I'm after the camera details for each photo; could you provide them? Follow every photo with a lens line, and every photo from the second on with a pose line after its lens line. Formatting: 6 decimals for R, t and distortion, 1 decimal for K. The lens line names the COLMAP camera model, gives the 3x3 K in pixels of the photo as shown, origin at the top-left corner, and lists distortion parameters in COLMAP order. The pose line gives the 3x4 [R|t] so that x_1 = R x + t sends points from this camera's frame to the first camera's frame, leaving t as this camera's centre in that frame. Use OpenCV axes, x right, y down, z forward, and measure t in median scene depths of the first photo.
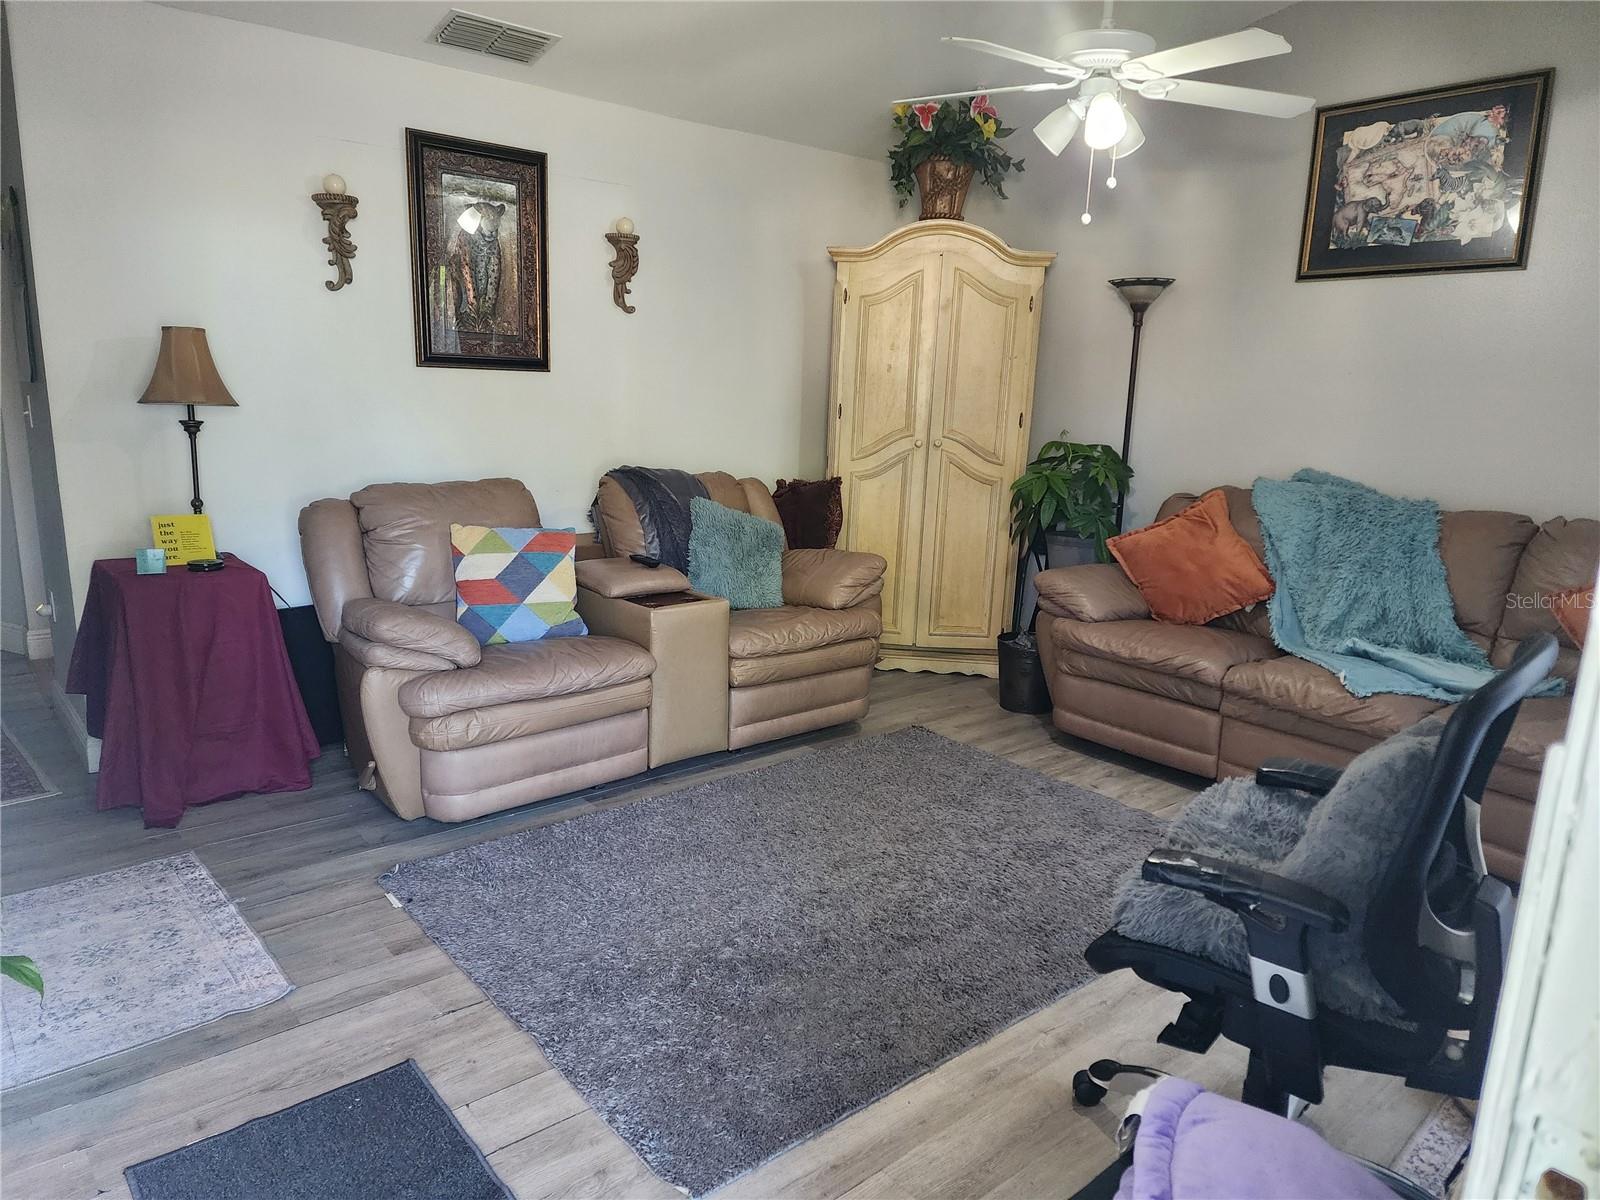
lens RADIAL K [[1060.8, 0, 785.5], [0, 1060.8, 596.2], [0, 0, 1]] dist [0.012995, -0.009234]
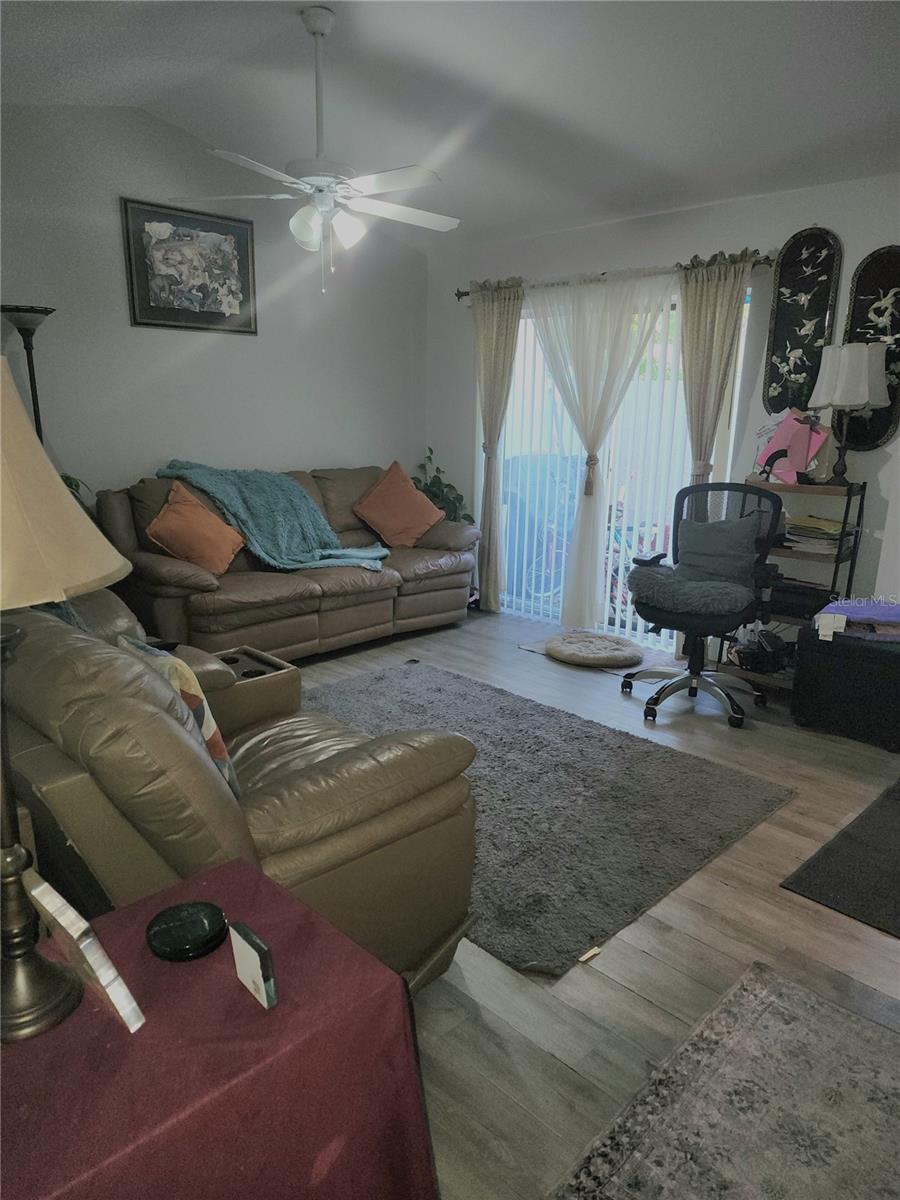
lens RADIAL K [[795.6, 0, 439.0], [0, 795.6, 608.0], [0, 0, 1]] dist [0.012995, -0.009234]
pose [[-0.061006, -0.271970, 0.960370, -0.690601], [0.182043, 0.942993, 0.278613, -0.180165], [-0.981396, 0.191826, -0.008018, 0.745466]]
